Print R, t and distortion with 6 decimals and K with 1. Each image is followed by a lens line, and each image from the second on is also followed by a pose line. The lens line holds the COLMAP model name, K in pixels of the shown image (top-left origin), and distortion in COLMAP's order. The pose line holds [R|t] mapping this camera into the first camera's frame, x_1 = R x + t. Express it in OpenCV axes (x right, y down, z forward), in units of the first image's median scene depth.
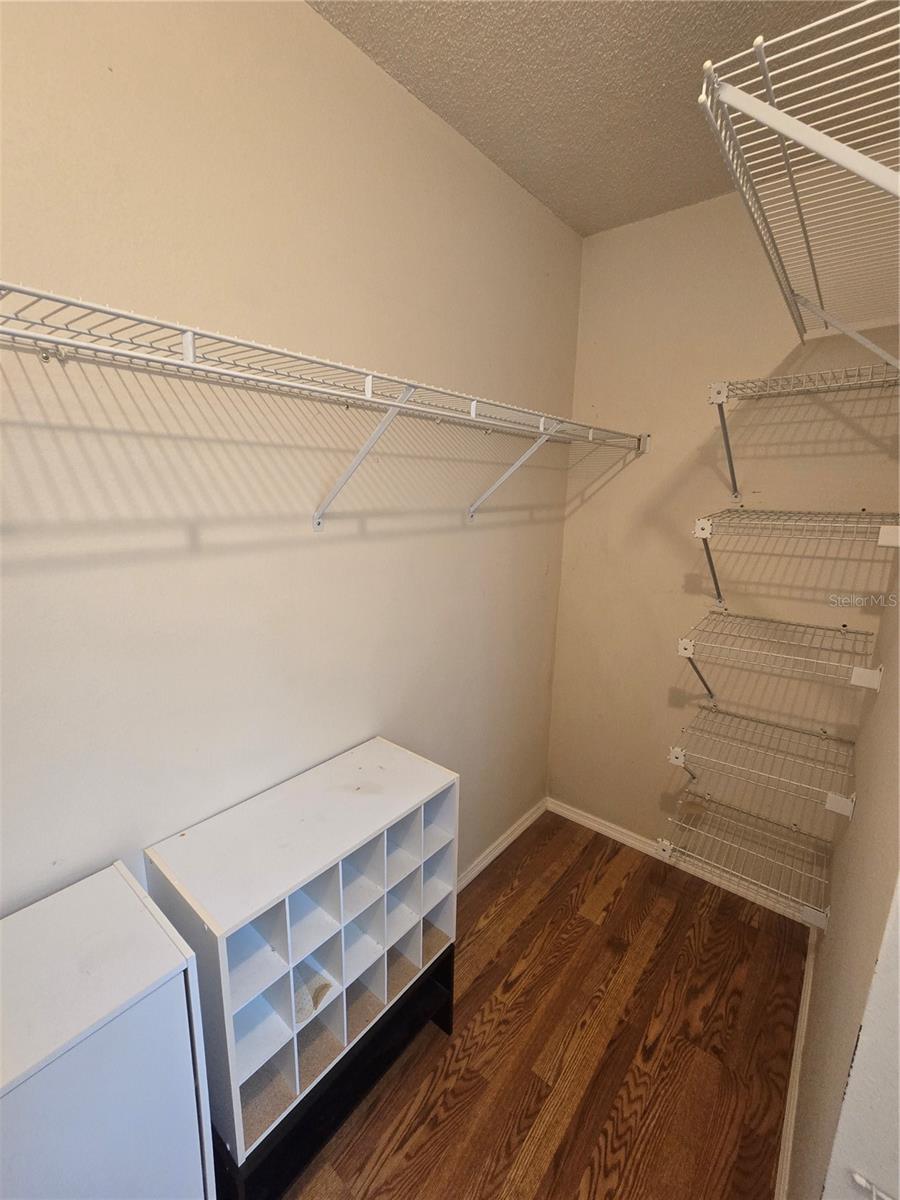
lens RADIAL K [[514.4, 0, 450.0], [0, 514.4, 600.0], [0, 0, 1]] dist [-0.000318, -0.000063]
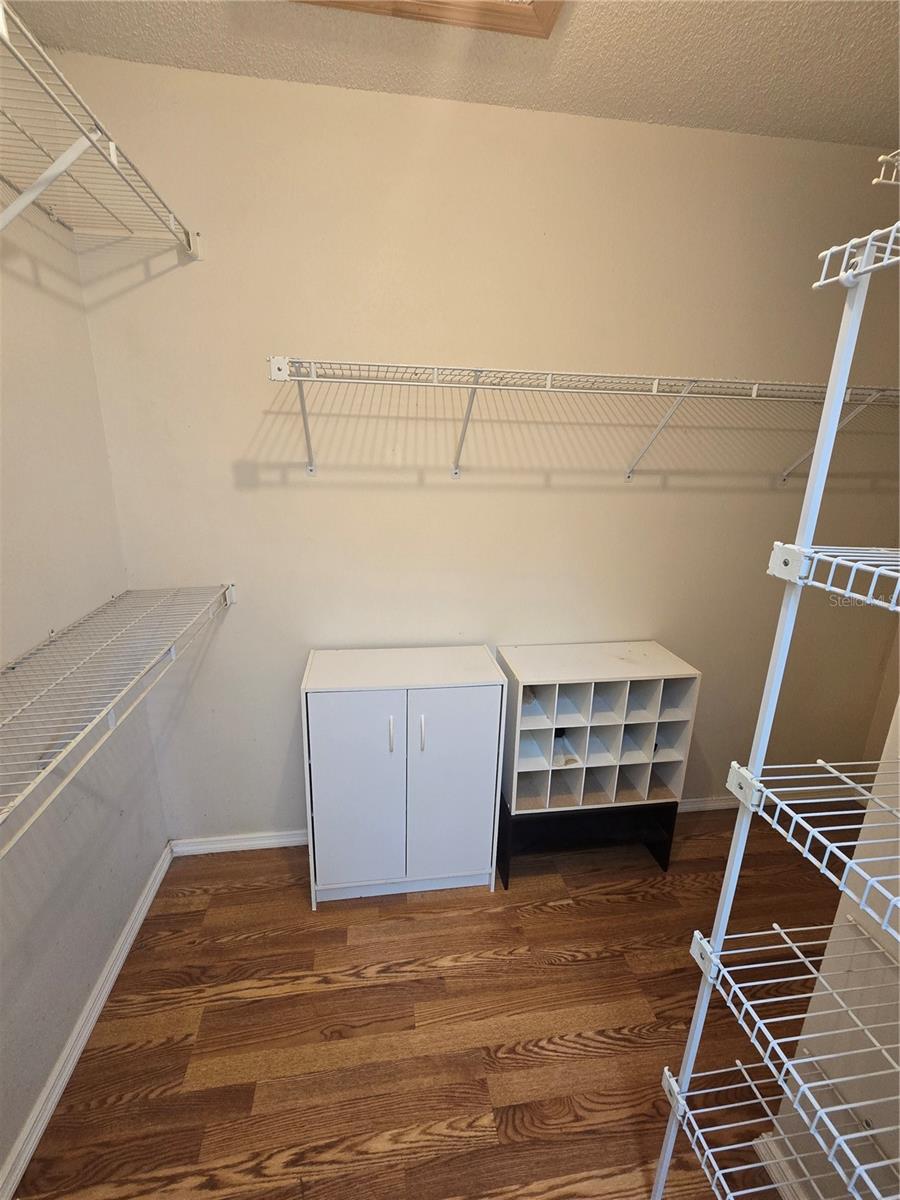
lens RADIAL K [[514.4, 0, 450.0], [0, 514.4, 600.0], [0, 0, 1]] dist [-0.000318, -0.000063]
pose [[0.745762, 0.172431, -0.643511, 0.370433], [-0.147497, 0.984688, 0.092918, 0.136893], [0.649680, 0.025621, 0.759776, -0.442076]]
